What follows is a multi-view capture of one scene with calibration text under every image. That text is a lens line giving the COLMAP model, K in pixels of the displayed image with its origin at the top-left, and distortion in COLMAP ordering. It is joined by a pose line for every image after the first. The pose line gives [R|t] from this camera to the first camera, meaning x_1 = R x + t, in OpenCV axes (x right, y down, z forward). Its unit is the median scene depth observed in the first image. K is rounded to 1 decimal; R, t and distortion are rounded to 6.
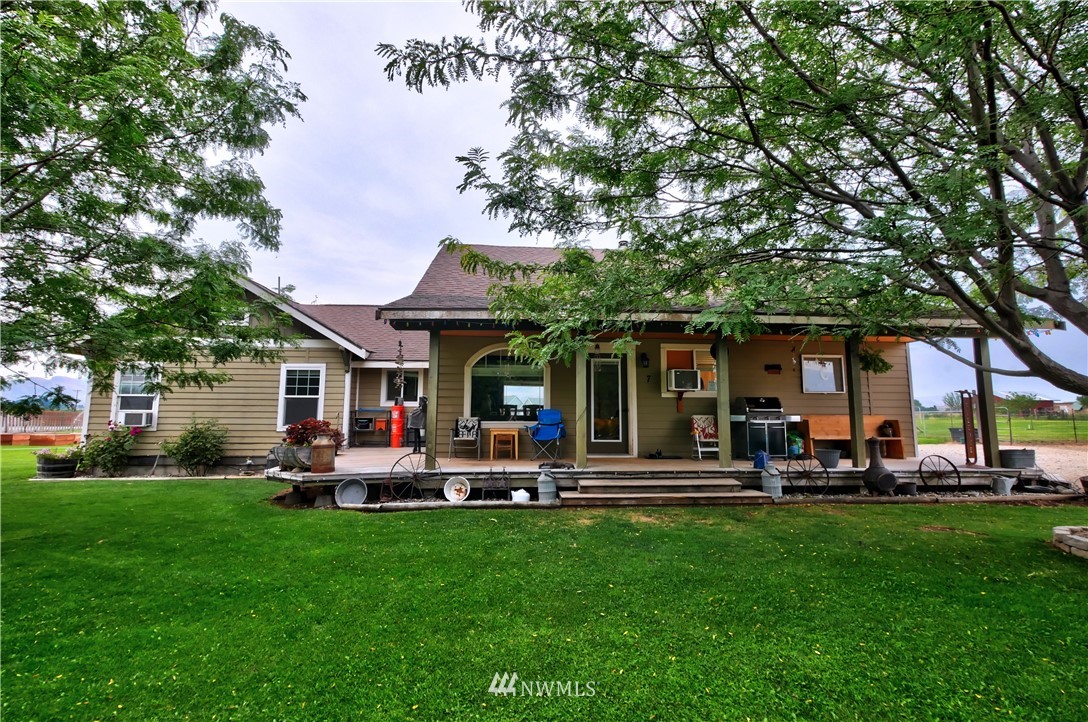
lens RADIAL K [[512.9, 0, 545.3], [0, 512.9, 357.0], [0, 0, 1]] dist [0.002929, 0.001285]
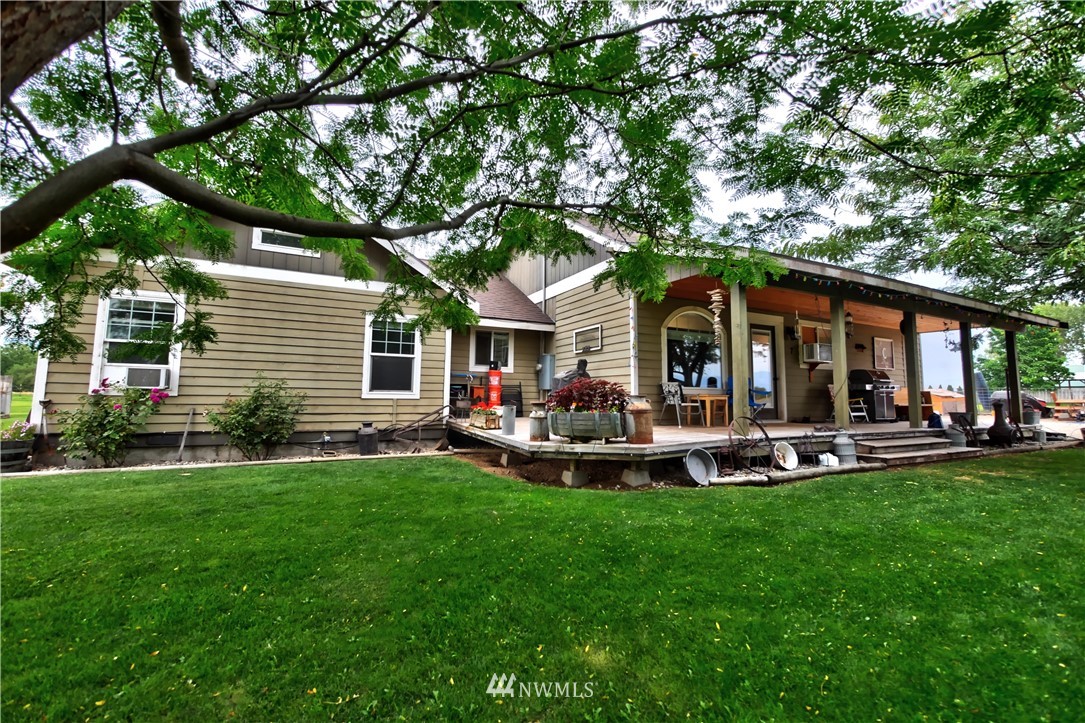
lens RADIAL K [[455.5, 0, 542.6], [0, 455.5, 355.9], [0, 0, 1]] dist [-0.003290, -0.001790]
pose [[0.916297, 0.043533, 0.398127, -0.563251], [-0.054771, 0.998356, 0.016893, 0.055275], [-0.396738, -0.037285, 0.917175, 0.269098]]
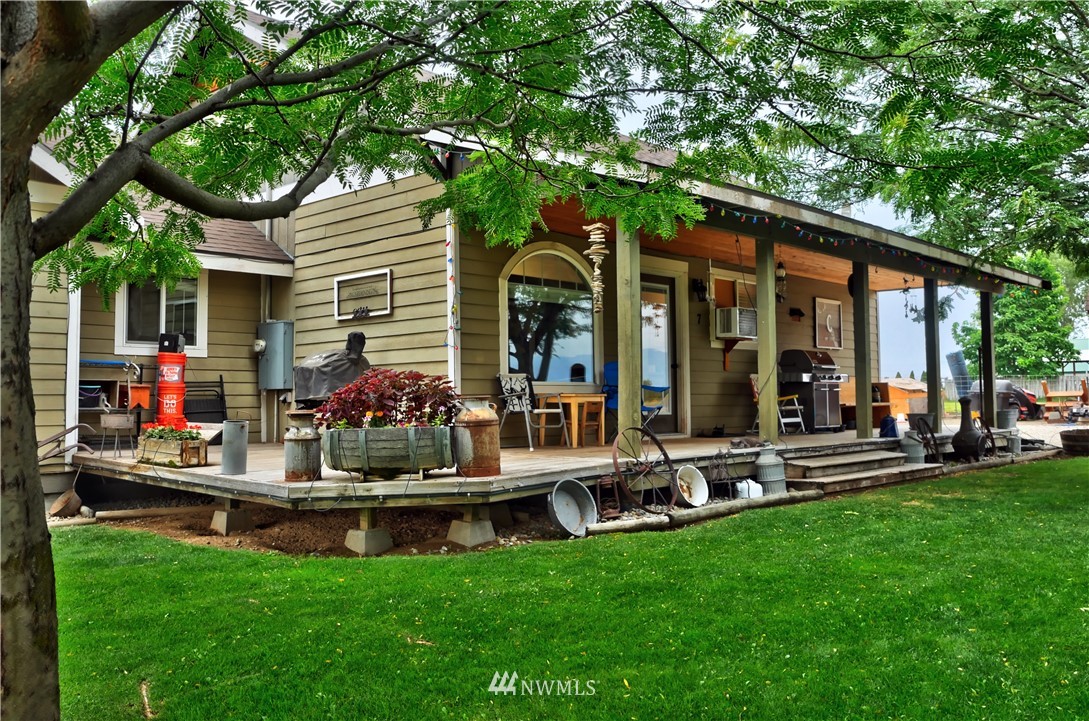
lens RADIAL K [[946.9, 0, 547.4], [0, 946.9, 358.2], [0, 0, 1]] dist [-0.023027, 0.004772]
pose [[0.724597, 0.021703, 0.688831, -0.654835], [-0.066927, 0.996996, 0.038989, 0.049059], [-0.685915, -0.074352, 0.723873, 0.207664]]
